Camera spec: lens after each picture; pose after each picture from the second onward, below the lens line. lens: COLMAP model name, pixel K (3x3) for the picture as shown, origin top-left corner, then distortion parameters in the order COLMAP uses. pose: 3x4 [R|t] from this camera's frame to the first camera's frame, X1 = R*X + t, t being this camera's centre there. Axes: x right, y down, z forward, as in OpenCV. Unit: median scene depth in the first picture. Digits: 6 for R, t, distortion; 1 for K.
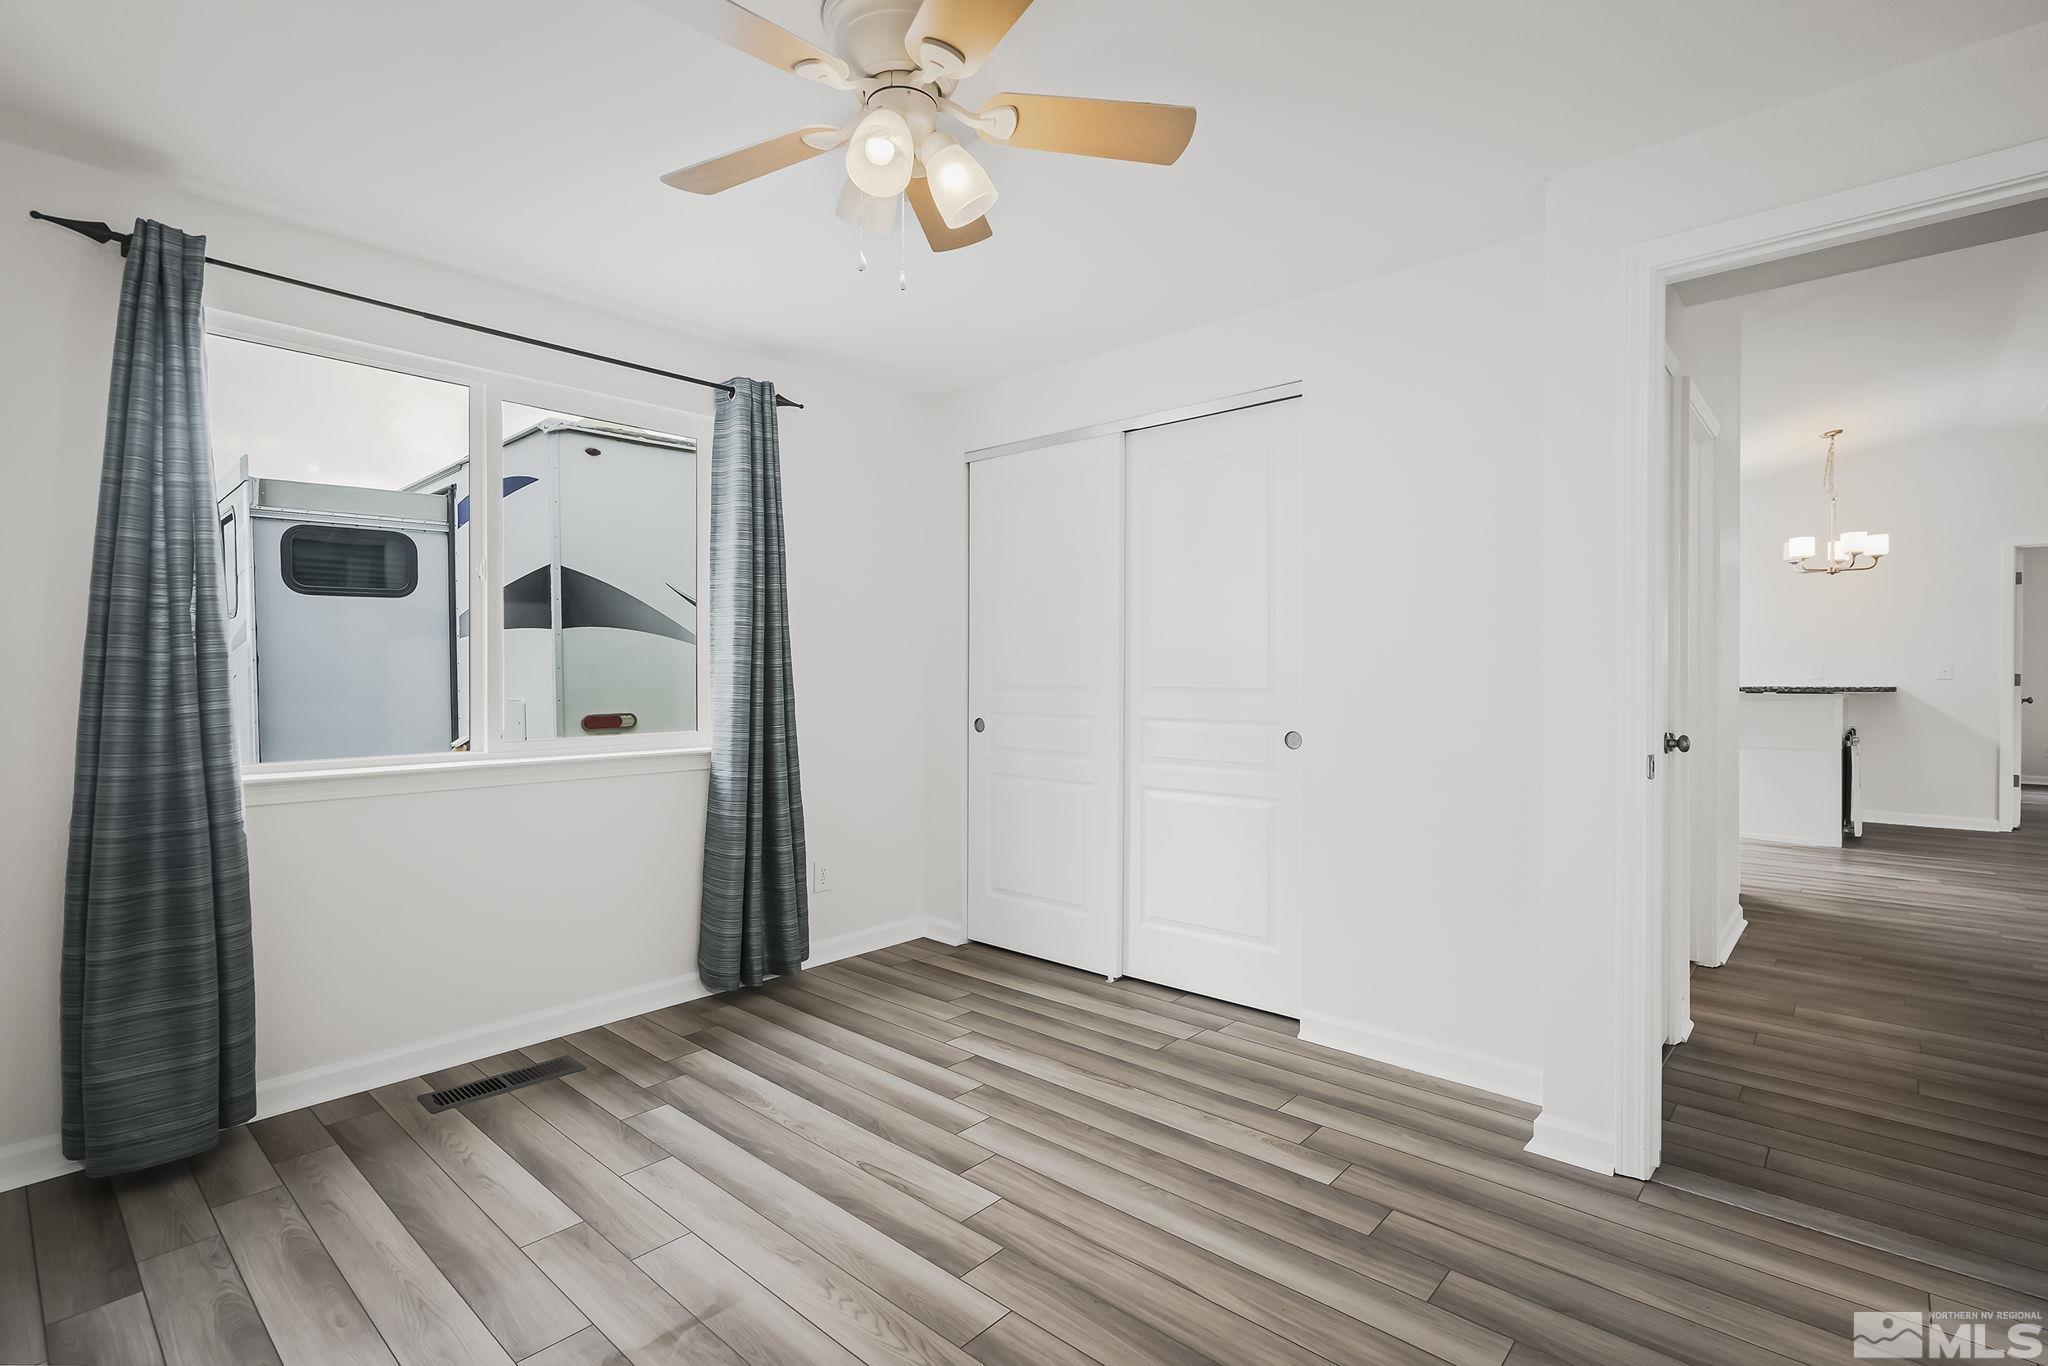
lens RADIAL K [[906.2, 0, 1030.4], [0, 906.2, 686.9], [0, 0, 1]] dist [-0.000890, 0.000496]
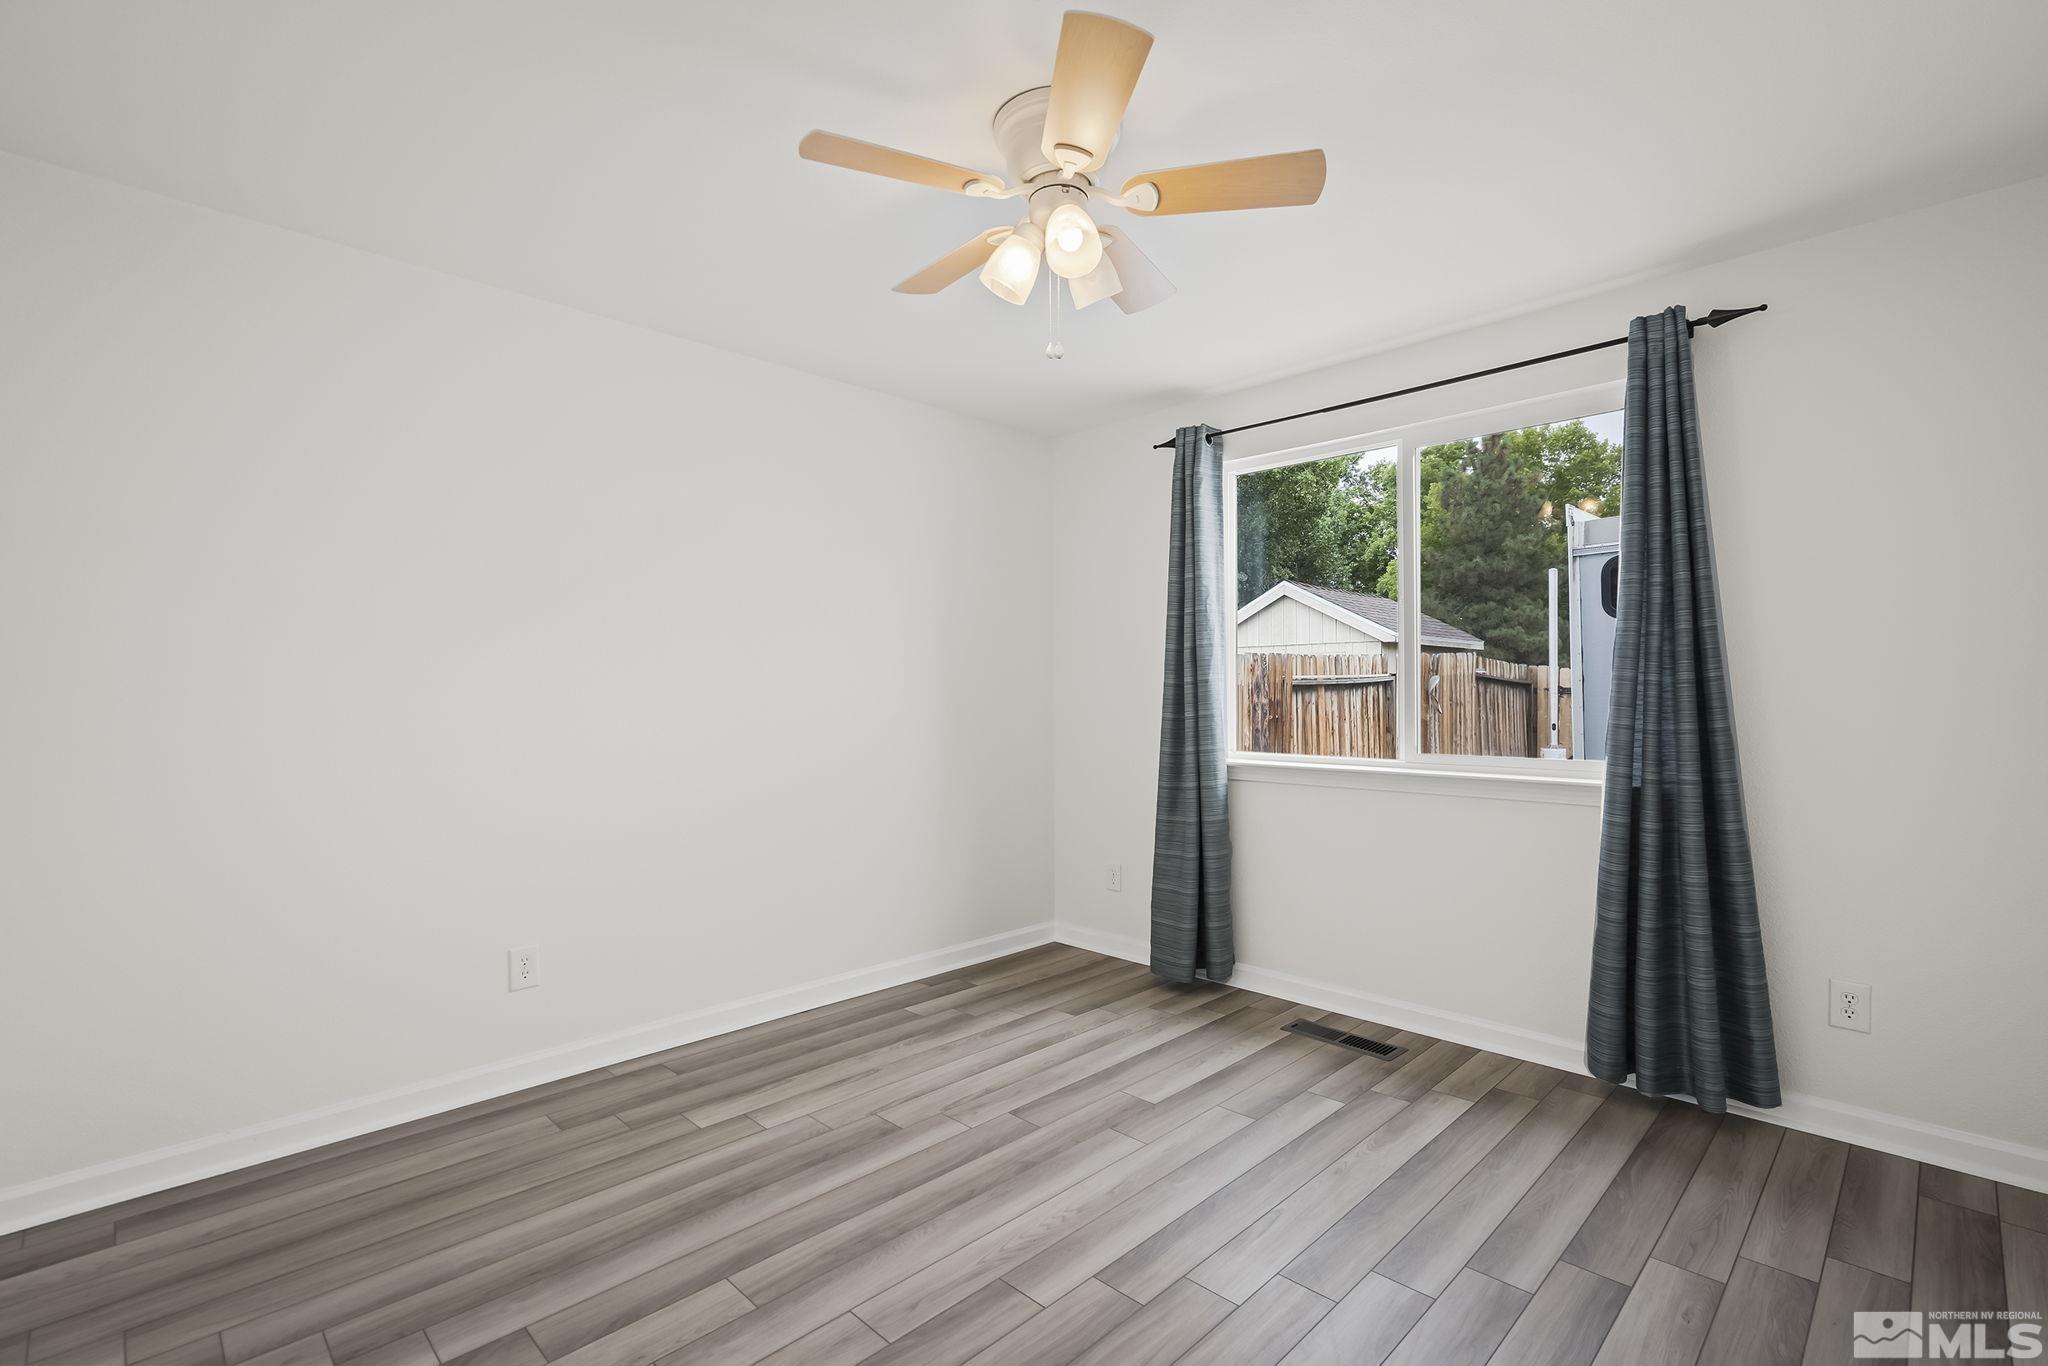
lens RADIAL K [[939.1, 0, 1026.6], [0, 939.1, 692.0], [0, 0, 1]] dist [0.000667, 0.000771]
pose [[-0.029847, 0.002016, -0.999552, 0.674560], [-0.010977, 0.999937, 0.002345, -0.014451], [0.999494, 0.011042, -0.029823, 0.638056]]
